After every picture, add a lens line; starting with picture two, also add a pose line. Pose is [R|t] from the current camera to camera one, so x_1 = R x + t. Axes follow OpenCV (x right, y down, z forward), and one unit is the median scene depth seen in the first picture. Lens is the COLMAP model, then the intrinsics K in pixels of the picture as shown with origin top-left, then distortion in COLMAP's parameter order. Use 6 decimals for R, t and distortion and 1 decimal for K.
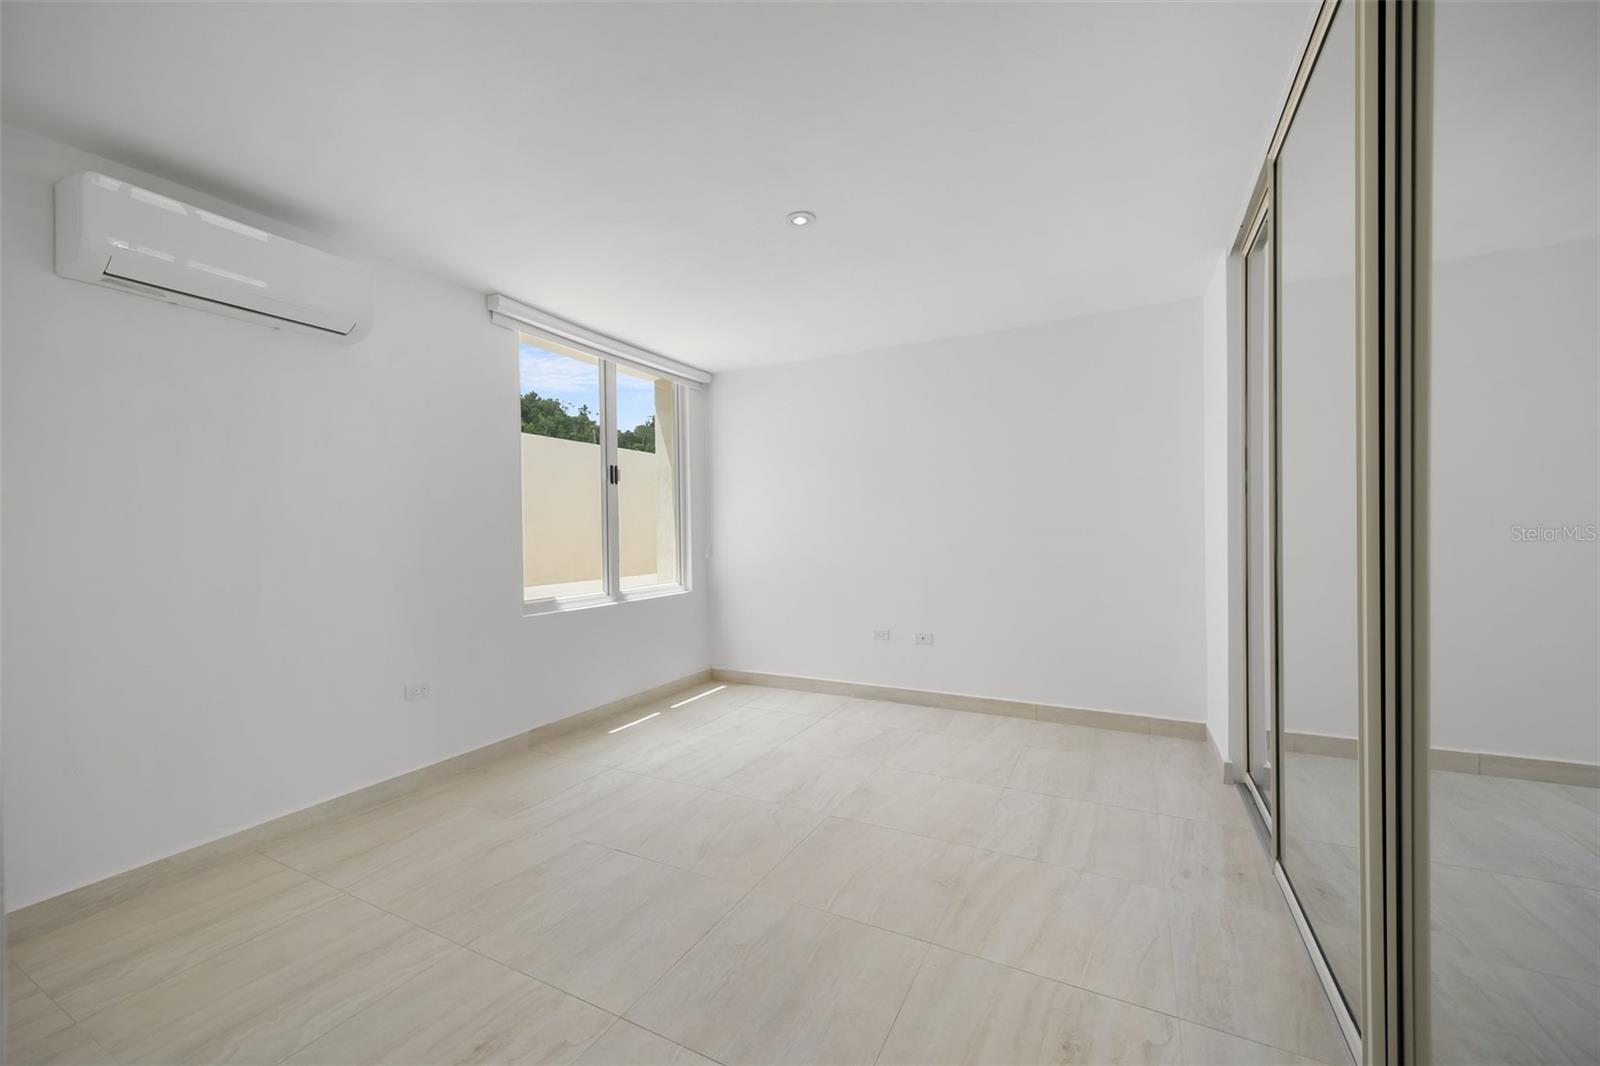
lens RADIAL K [[616.0, 0, 799.9], [0, 616.0, 535.8], [0, 0, 1]] dist [0.000957, -0.000114]
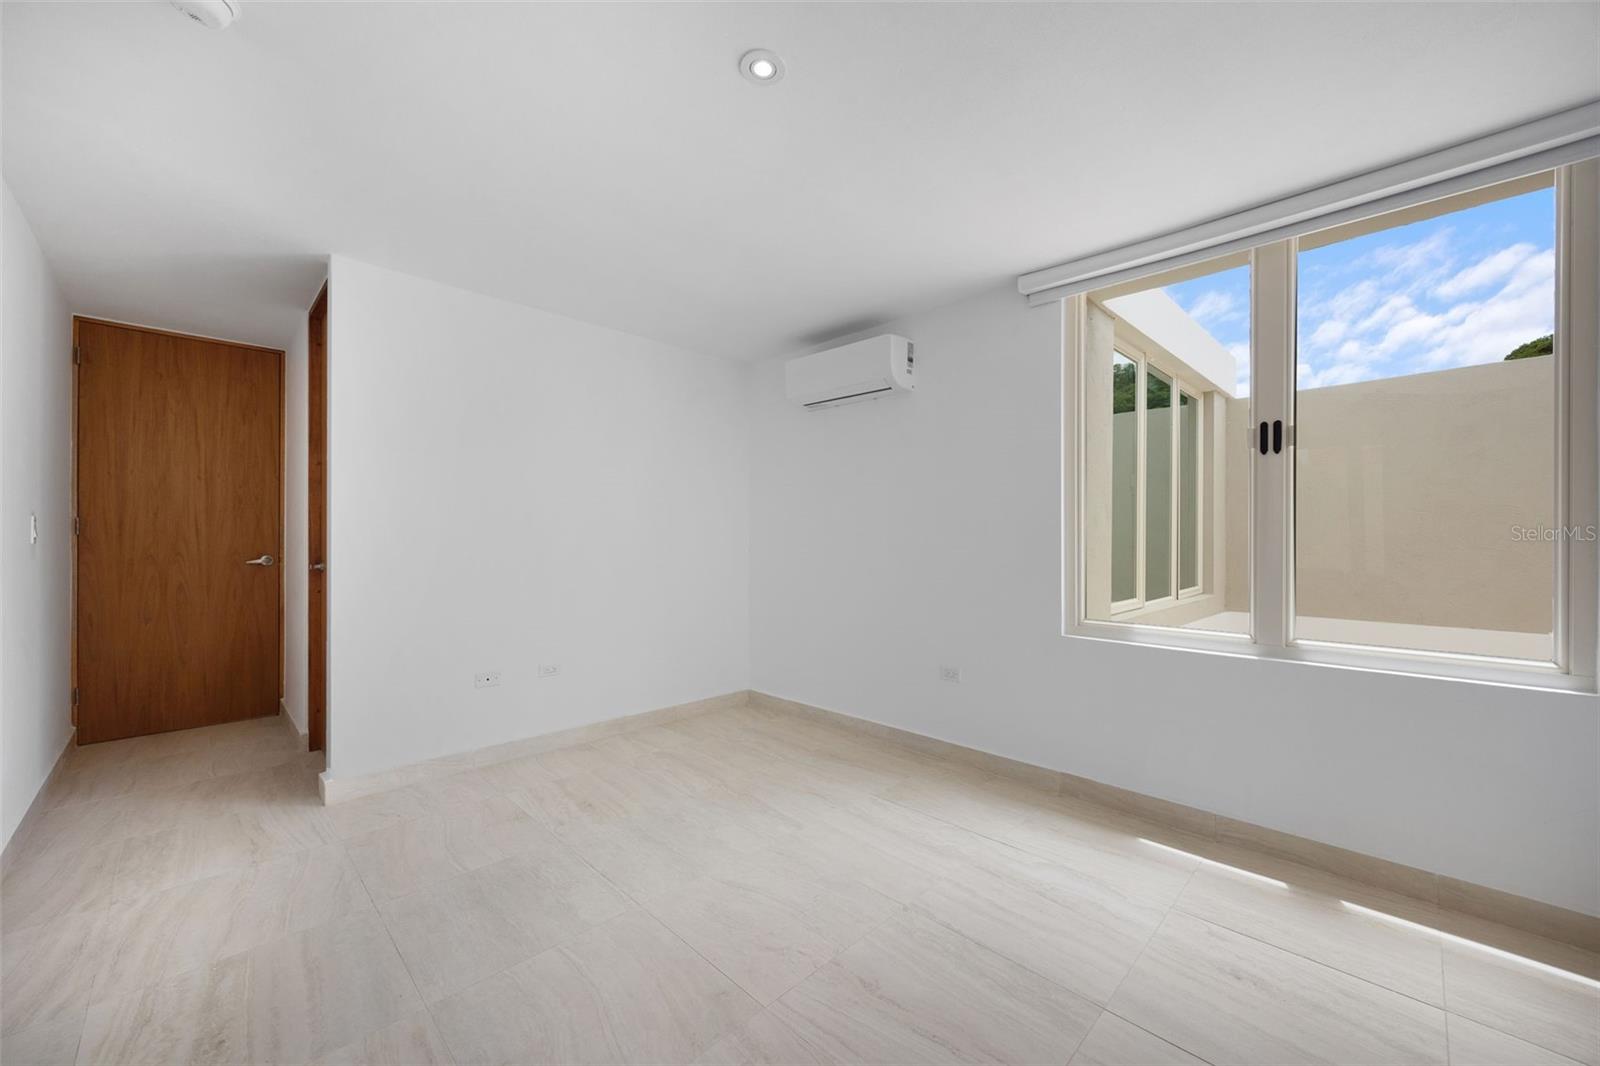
lens RADIAL K [[616.0, 0, 799.9], [0, 616.0, 535.8], [0, 0, 1]] dist [0.000957, -0.000114]
pose [[-0.299379, 0.002922, -0.954130, 0.579856], [-0.009891, 0.999932, 0.006166, -0.007349], [0.954083, 0.011283, -0.299329, 1.144292]]
